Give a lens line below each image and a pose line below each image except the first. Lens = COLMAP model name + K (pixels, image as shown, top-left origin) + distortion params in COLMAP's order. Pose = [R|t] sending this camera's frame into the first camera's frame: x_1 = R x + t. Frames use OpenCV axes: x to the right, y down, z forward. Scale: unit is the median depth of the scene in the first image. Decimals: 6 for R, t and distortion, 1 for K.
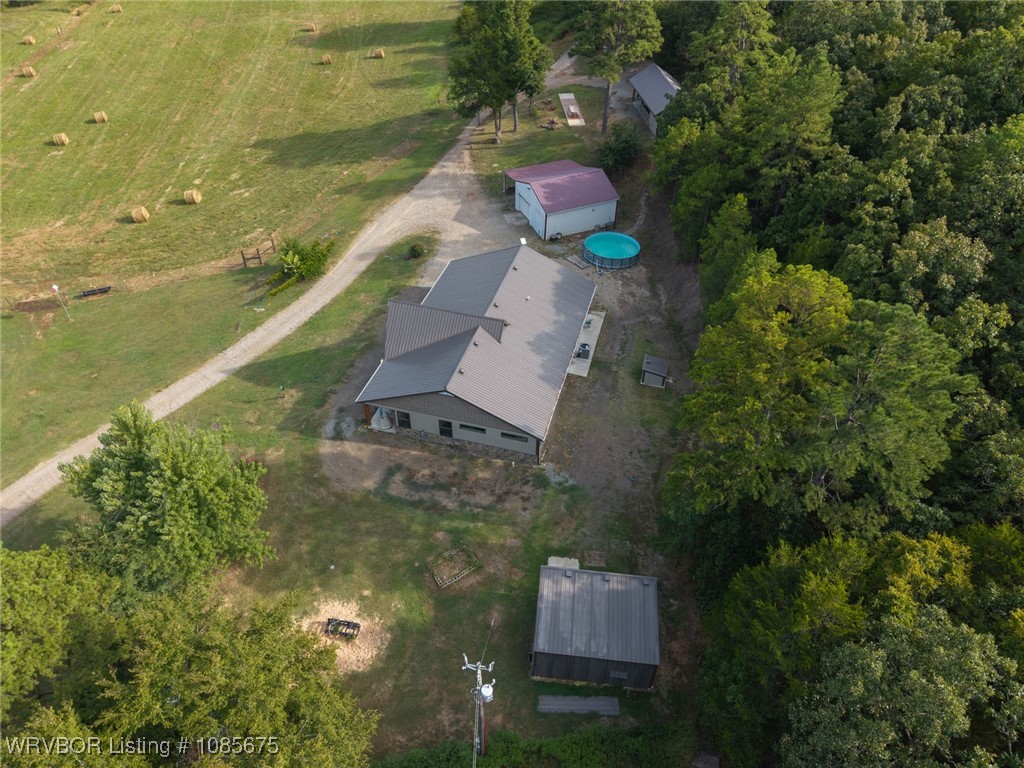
lens RADIAL K [[690.9, 0, 512.0], [0, 690.9, 384.0], [0, 0, 1]] dist [0.044774, -0.028654]
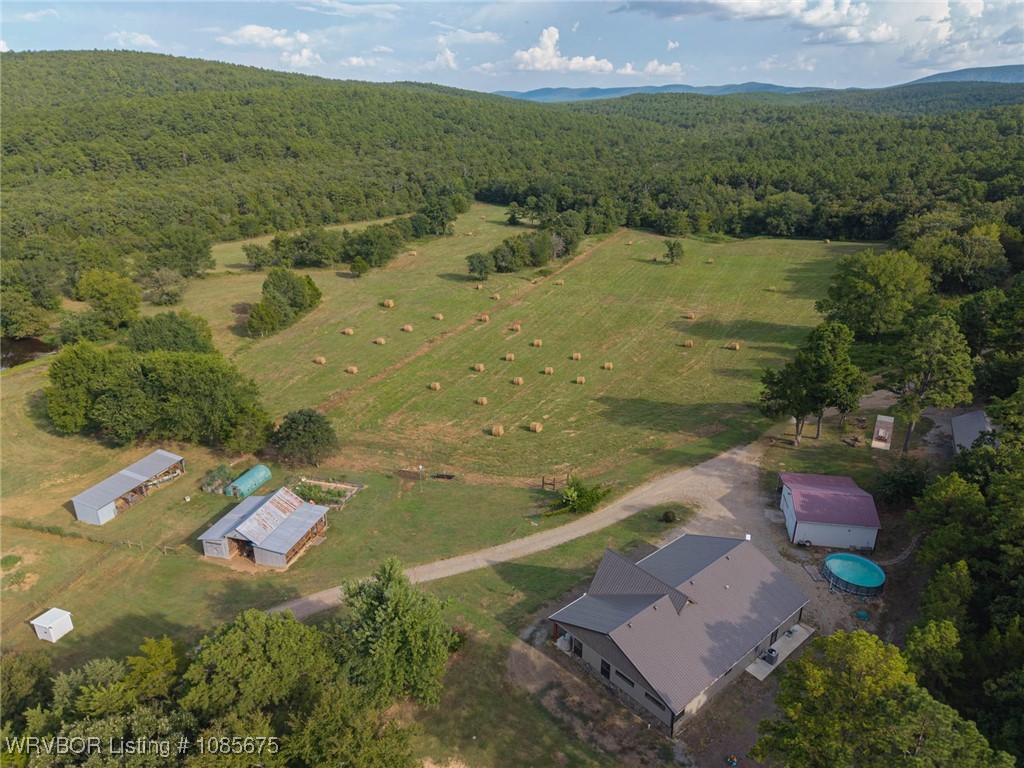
lens RADIAL K [[696.4, 0, 512.0], [0, 696.4, 384.0], [0, 0, 1]] dist [0.006620, -0.033213]
pose [[0.829319, 0.201070, -0.521346, 0.204476], [-0.361718, 0.904325, -0.226618, -0.033561], [0.425900, 0.376519, 0.822704, -0.152486]]
